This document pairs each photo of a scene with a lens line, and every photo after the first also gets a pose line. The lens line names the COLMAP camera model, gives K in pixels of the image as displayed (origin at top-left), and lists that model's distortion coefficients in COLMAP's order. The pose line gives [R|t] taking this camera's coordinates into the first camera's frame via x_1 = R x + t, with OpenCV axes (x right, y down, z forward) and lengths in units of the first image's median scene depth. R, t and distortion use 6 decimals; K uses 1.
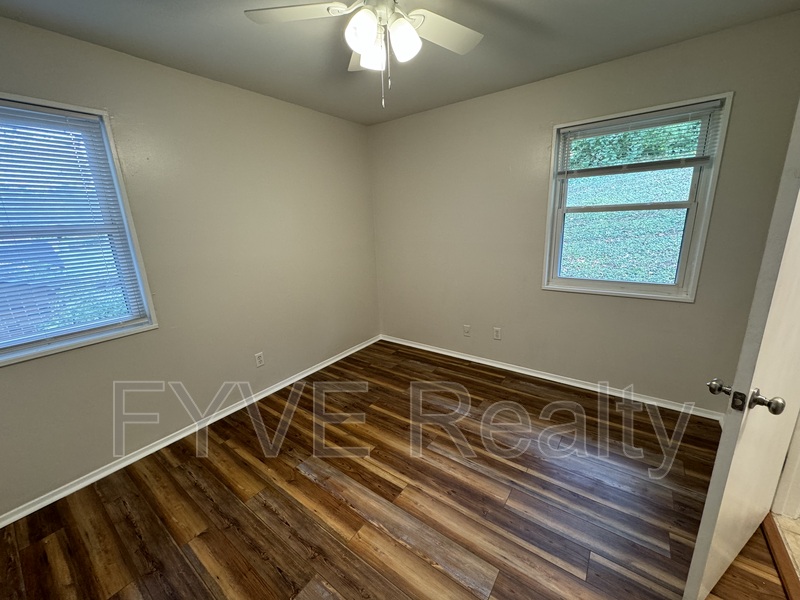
lens RADIAL K [[317.1, 0, 398.0], [0, 317.1, 299.1], [0, 0, 1]] dist [-0.000404, -0.000502]
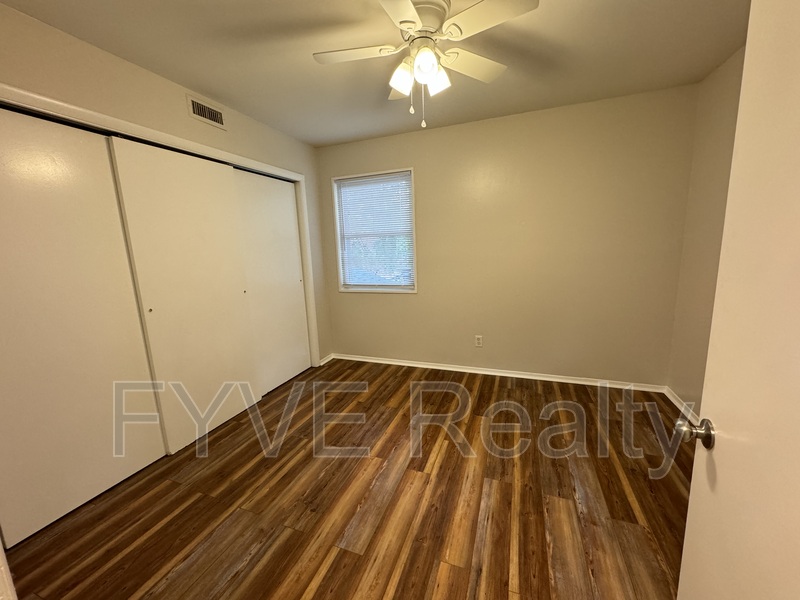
lens RADIAL K [[317.1, 0, 398.0], [0, 317.1, 299.1], [0, 0, 1]] dist [-0.000404, -0.000502]
pose [[0.268017, 0.186549, -0.945181, 0.896168], [-0.210592, 0.968693, 0.131474, -0.086557], [0.940116, 0.163810, 0.298912, 0.507874]]
